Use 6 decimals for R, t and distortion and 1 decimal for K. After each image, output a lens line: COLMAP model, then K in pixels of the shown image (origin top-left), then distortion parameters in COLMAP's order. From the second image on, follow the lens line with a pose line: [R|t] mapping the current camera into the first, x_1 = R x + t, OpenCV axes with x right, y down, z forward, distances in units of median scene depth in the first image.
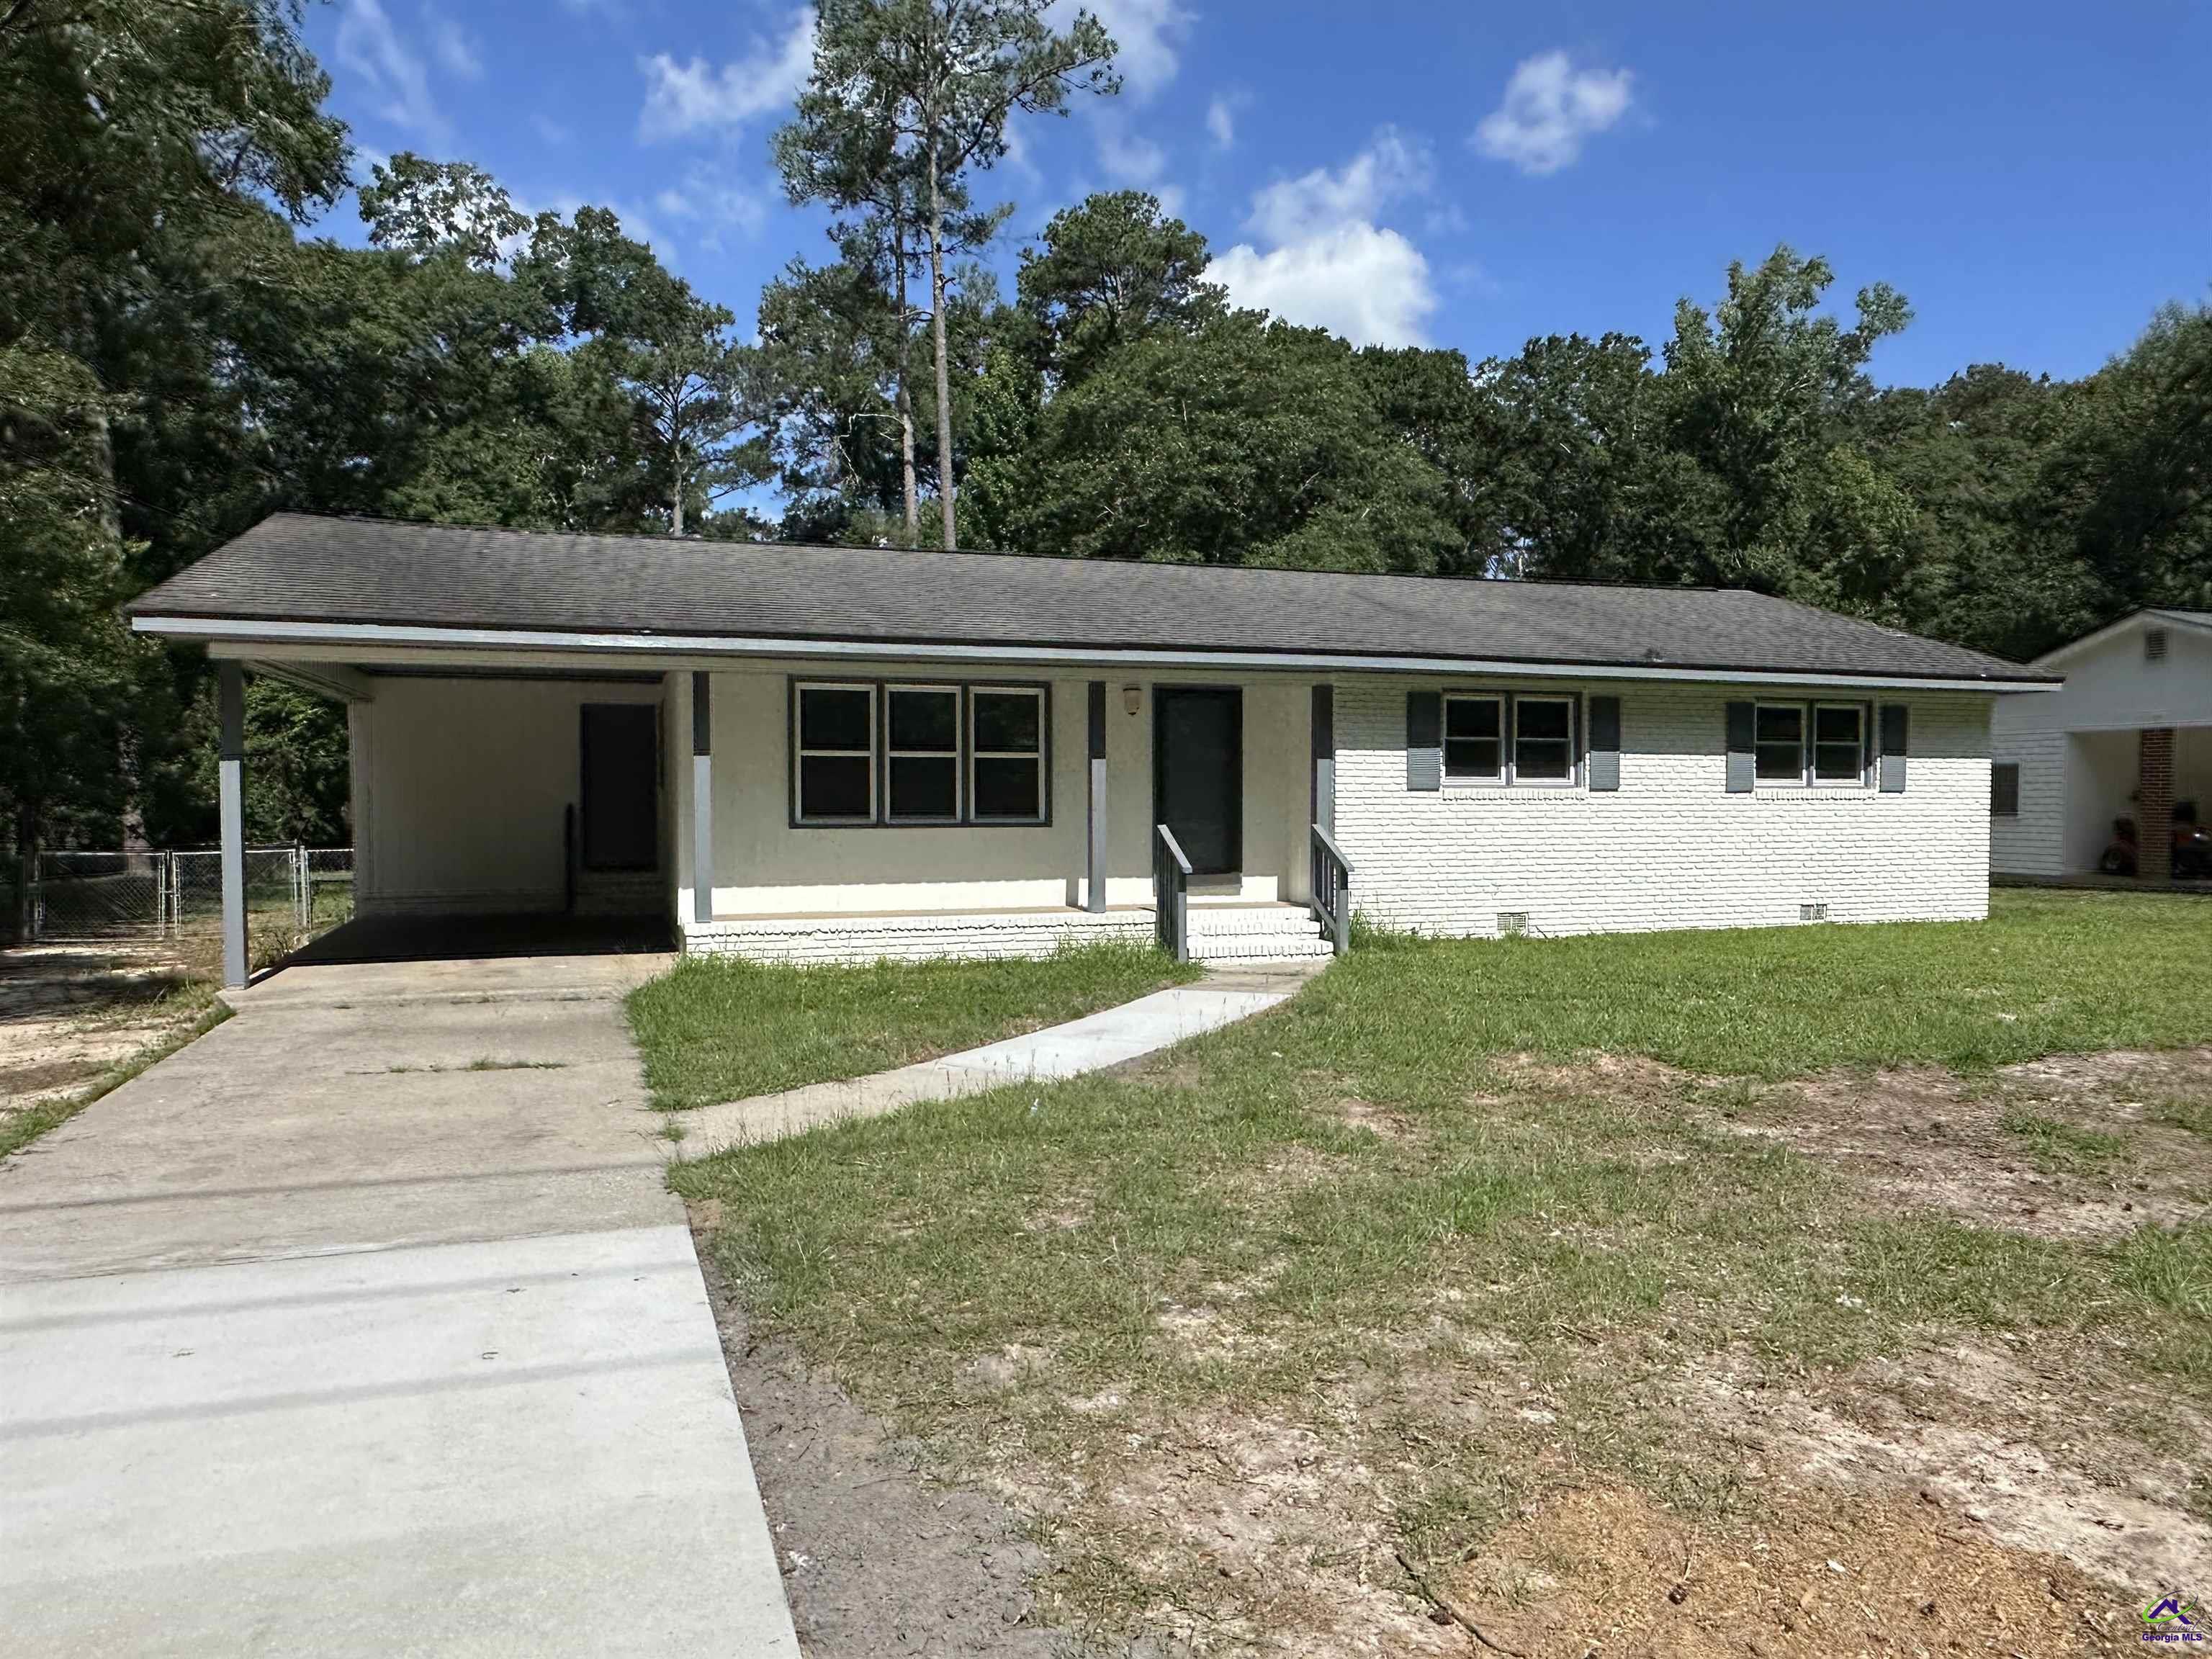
lens RADIAL K [[1407.9, 0, 1088.3], [0, 1407.9, 846.7], [0, 0, 1]] dist [-0.009782, 0.001684]
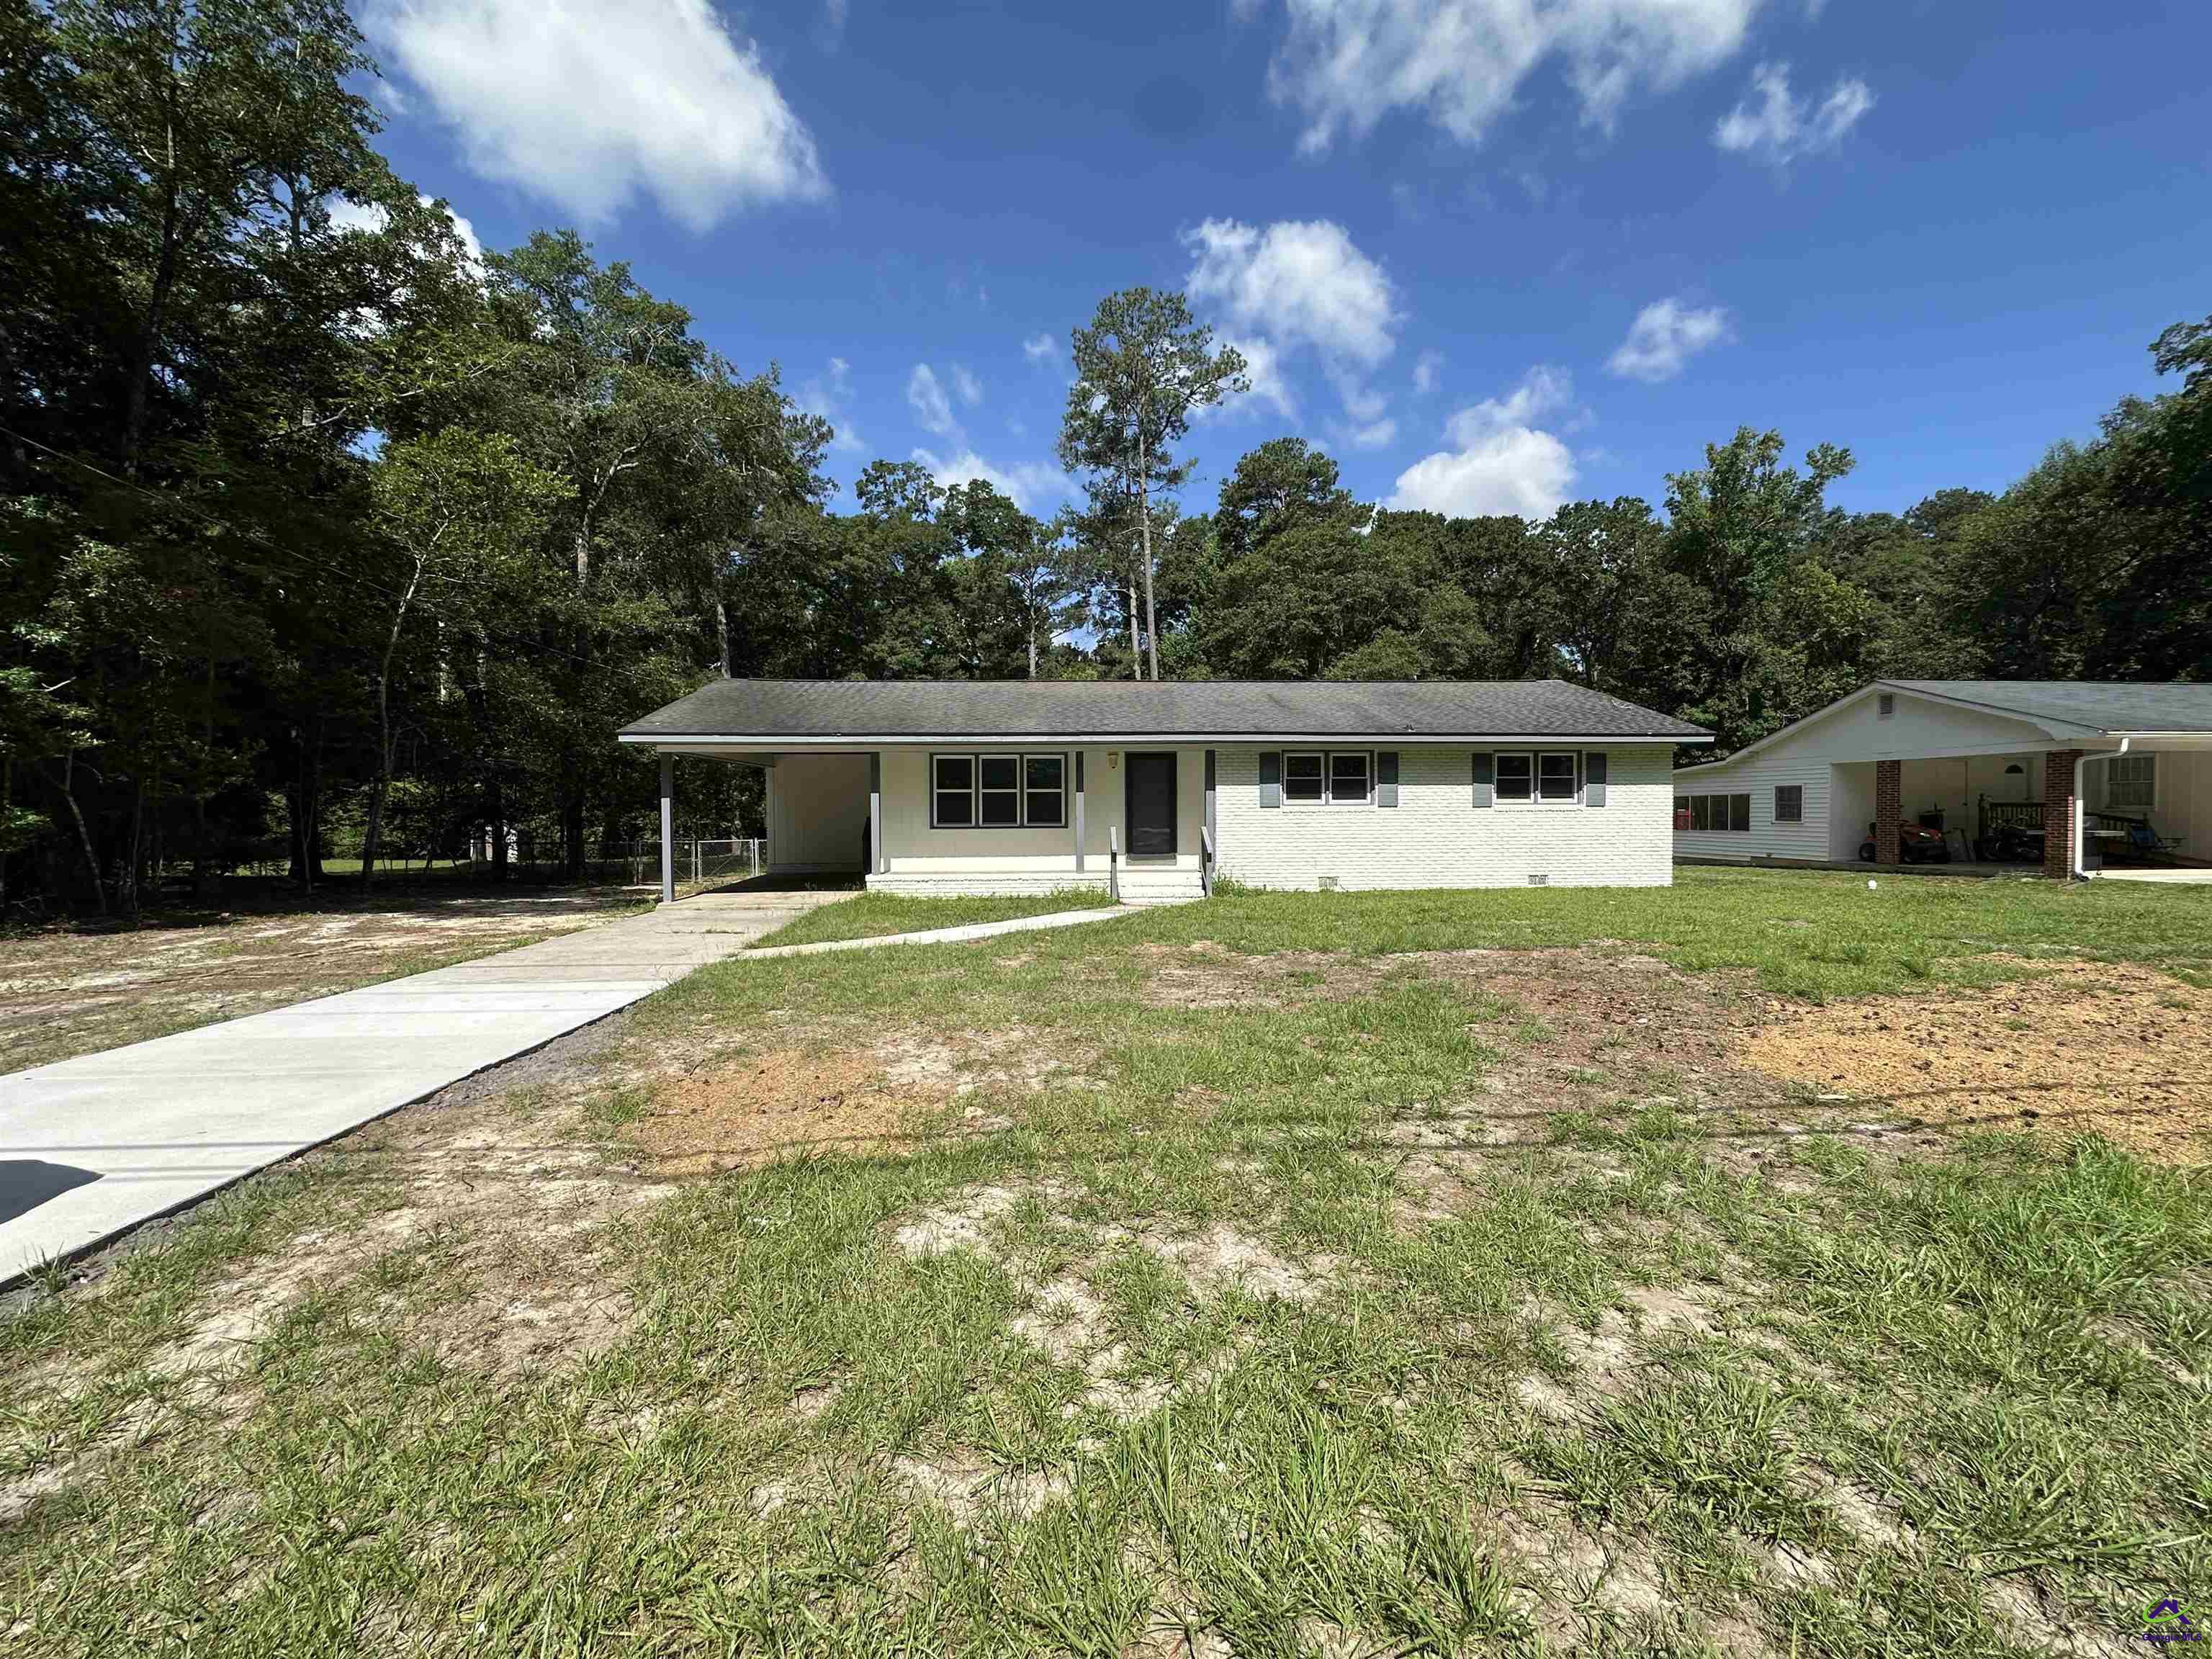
lens RADIAL K [[884.7, 0, 1110.7], [0, 884.7, 825.7], [0, 0, 1]] dist [-0.006425, 0.001456]
pose [[0.970818, -0.001638, -0.239811, 0.094274], [-0.002715, 0.999838, -0.017819, 0.001095], [0.239801, 0.017950, 0.970656, -0.041708]]
